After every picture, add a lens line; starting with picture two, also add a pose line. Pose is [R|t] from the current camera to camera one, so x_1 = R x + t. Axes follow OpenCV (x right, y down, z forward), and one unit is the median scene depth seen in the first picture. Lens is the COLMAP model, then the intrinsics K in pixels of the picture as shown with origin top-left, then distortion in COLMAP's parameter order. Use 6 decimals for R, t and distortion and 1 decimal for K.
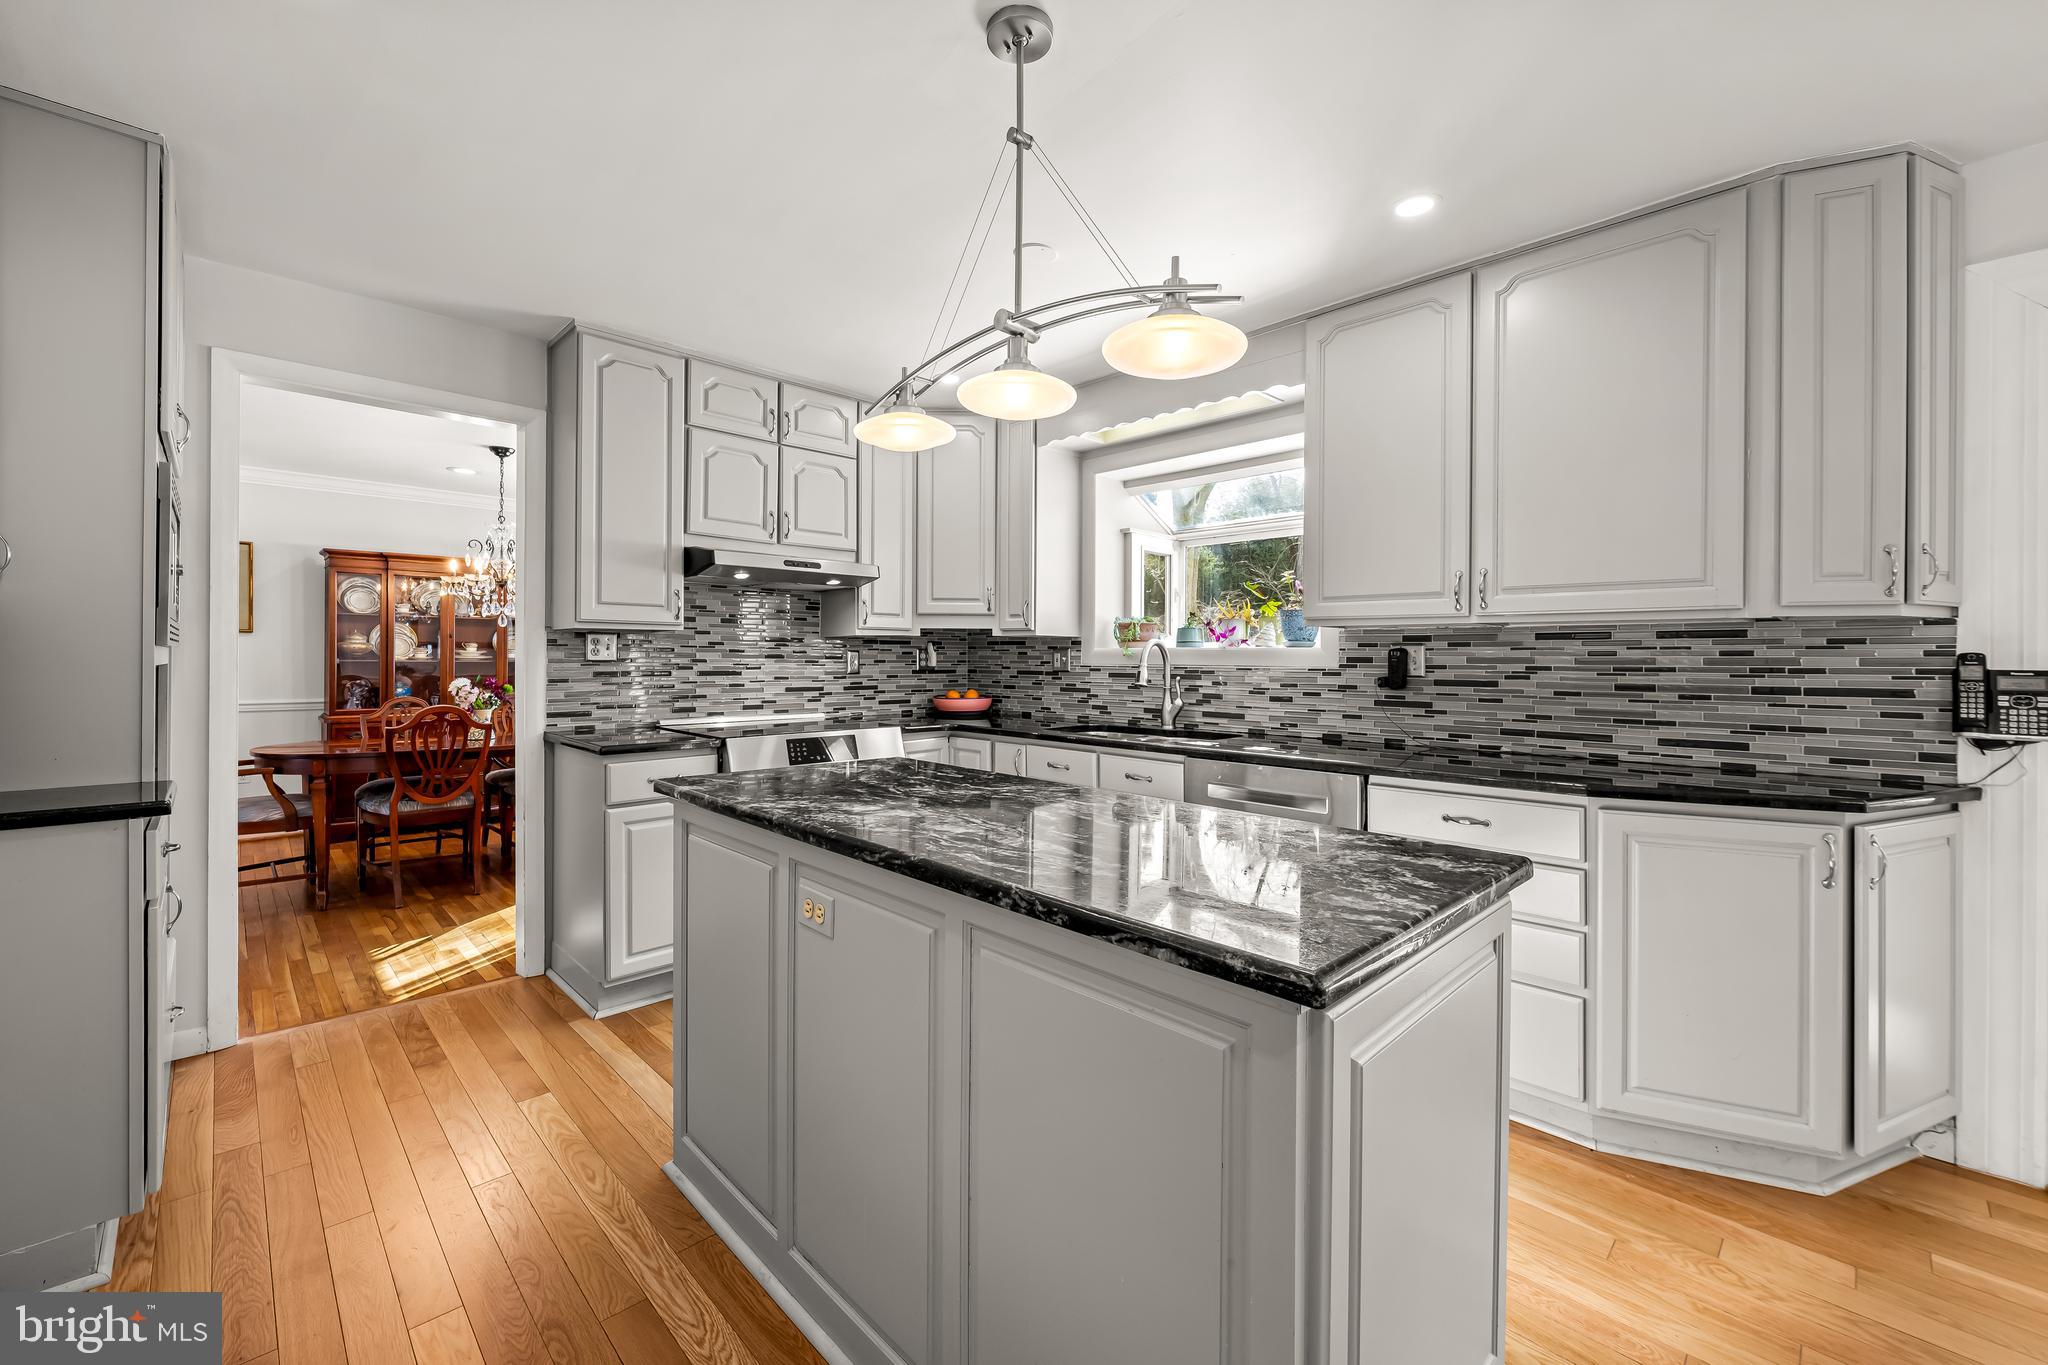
lens RADIAL K [[821.5, 0, 1028.7], [0, 821.5, 652.2], [0, 0, 1]] dist [-0.007550, 0.000383]
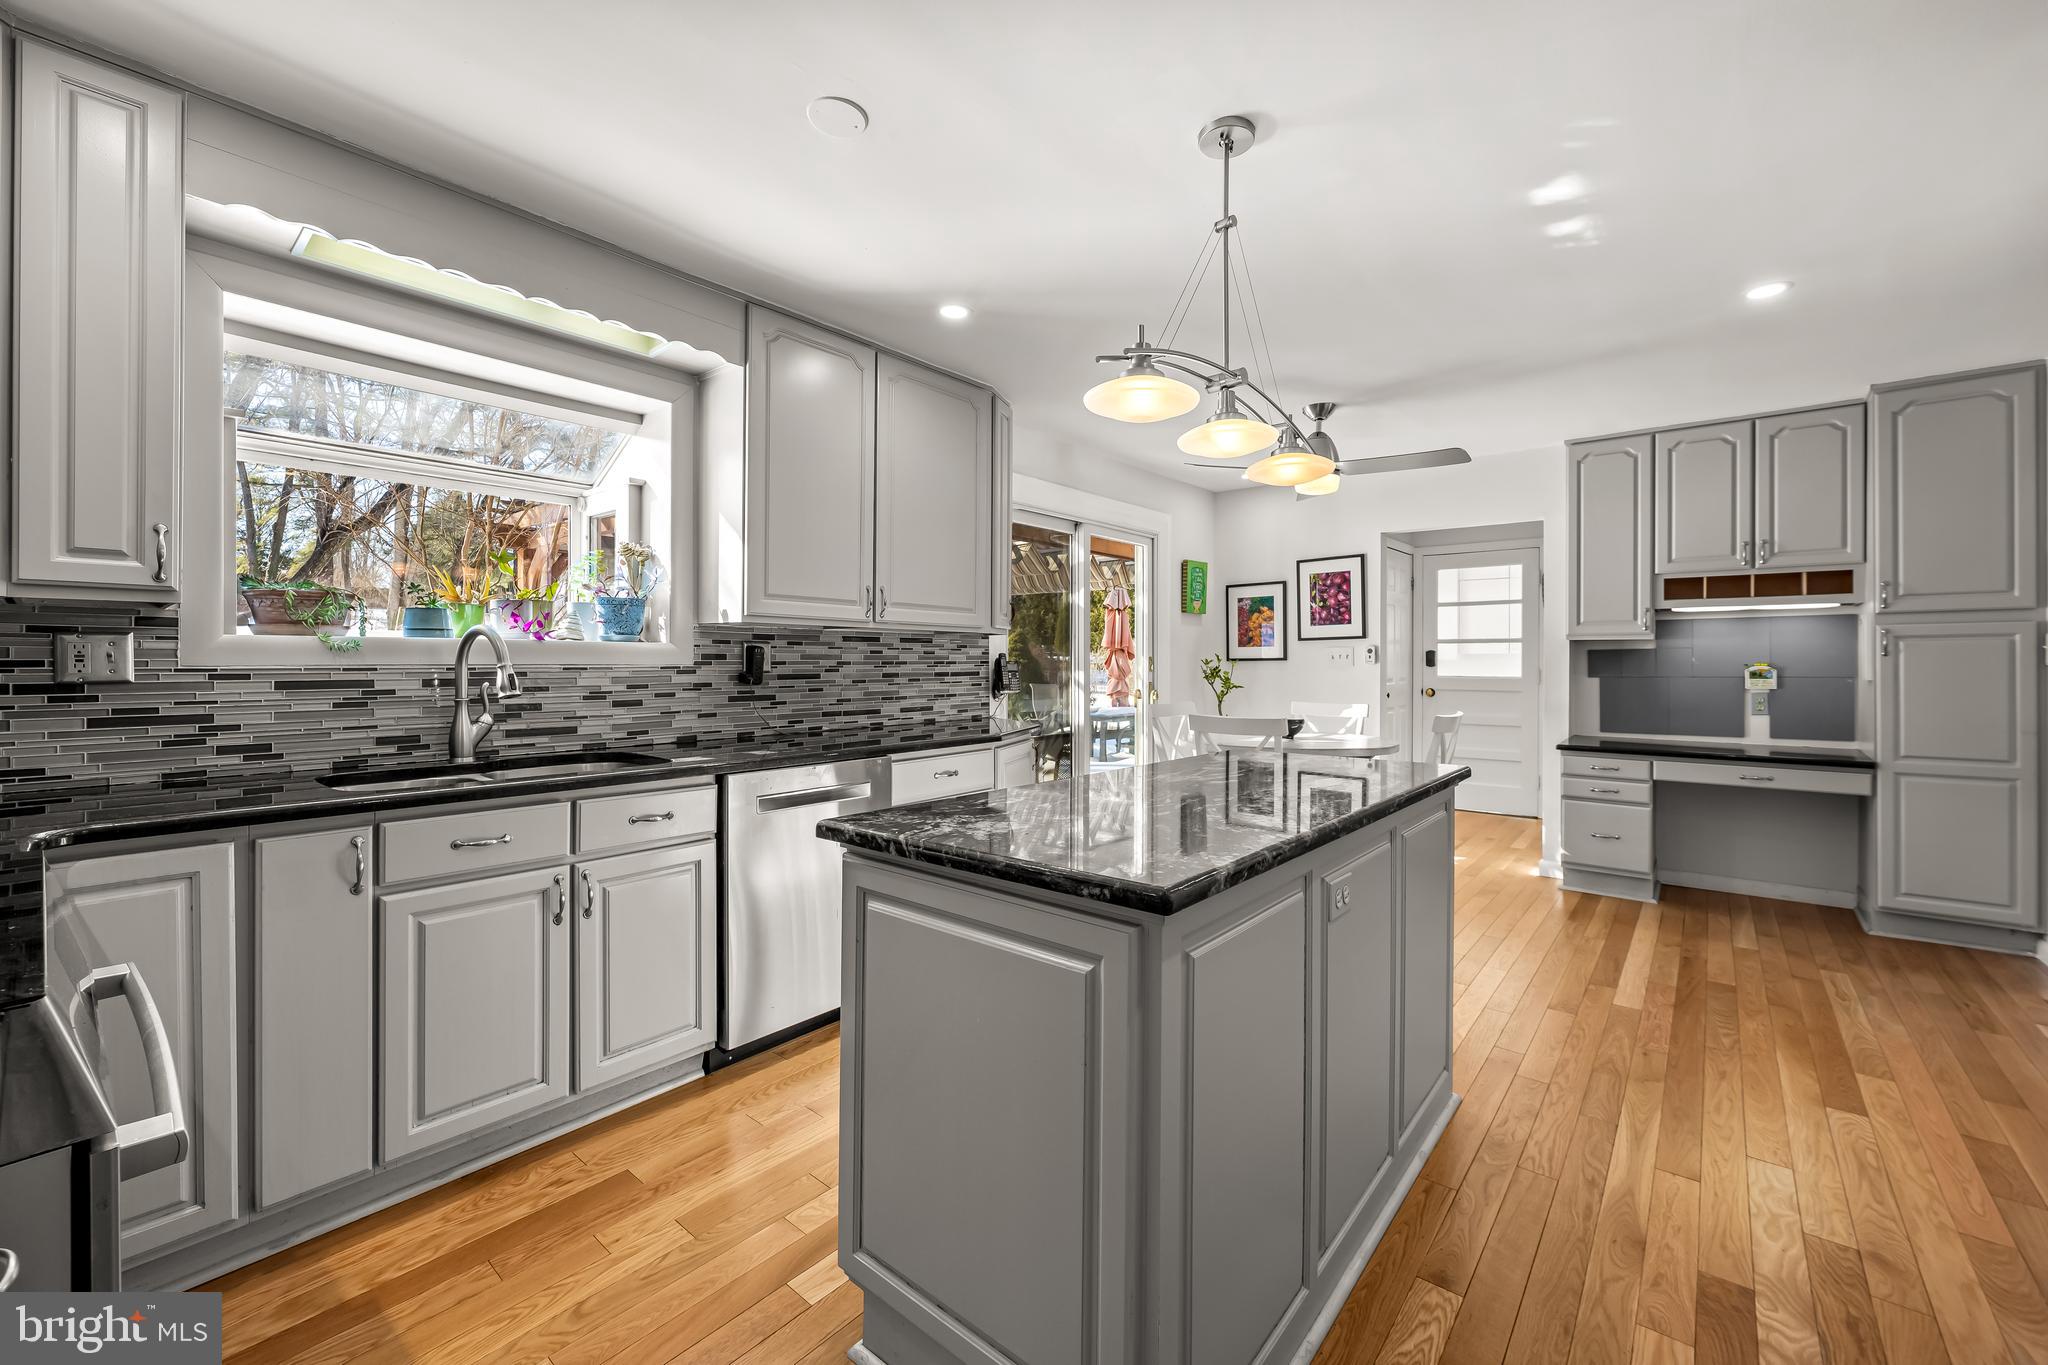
lens RADIAL K [[821.5, 0, 1015.8], [0, 821.5, 671.2], [0, 0, 1]] dist [-0.007550, 0.000383]
pose [[-0.090191, -0.020481, 0.995714, -0.567317], [-0.010623, 0.999751, 0.019602, 0.003211], [-0.995868, -0.008810, -0.090386, 0.676011]]
